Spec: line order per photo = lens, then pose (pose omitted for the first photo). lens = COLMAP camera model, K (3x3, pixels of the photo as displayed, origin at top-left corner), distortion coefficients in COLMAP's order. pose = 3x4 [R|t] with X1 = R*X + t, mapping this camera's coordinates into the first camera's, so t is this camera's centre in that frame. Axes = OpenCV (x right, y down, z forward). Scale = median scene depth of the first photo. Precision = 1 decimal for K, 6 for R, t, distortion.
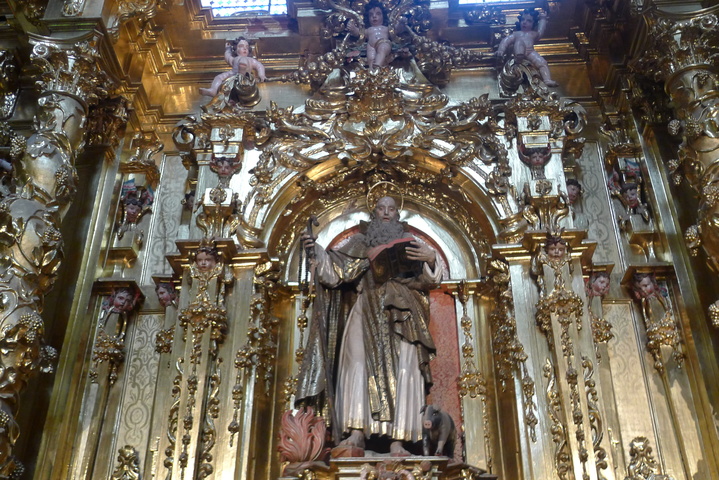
lens RADIAL K [[820.2, 0, 353.4], [0, 820.2, 241.5], [0, 0, 1]] dist [-0.044218, 0.000000]
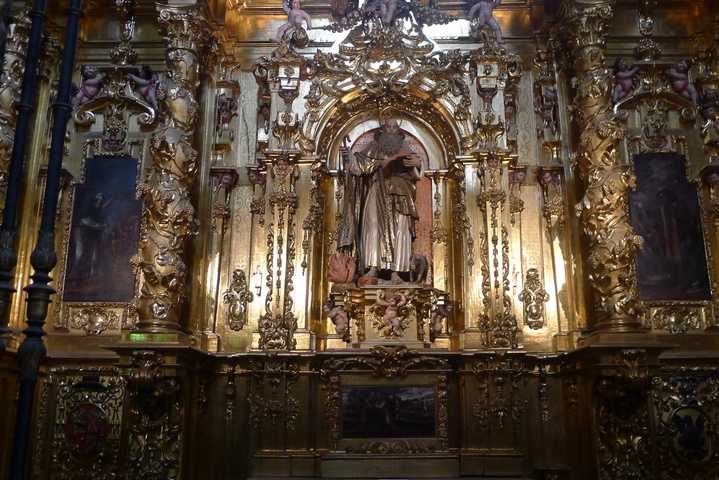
lens RADIAL K [[734.2, 0, 363.7], [0, 734.2, 239.5], [0, 0, 1]] dist [-0.025989, 0.000000]
pose [[0.999280, 0.010623, 0.036419, -0.065549], [-0.021477, 0.949758, 0.312248, -0.282928], [-0.031272, -0.312806, 0.949302, -0.436959]]
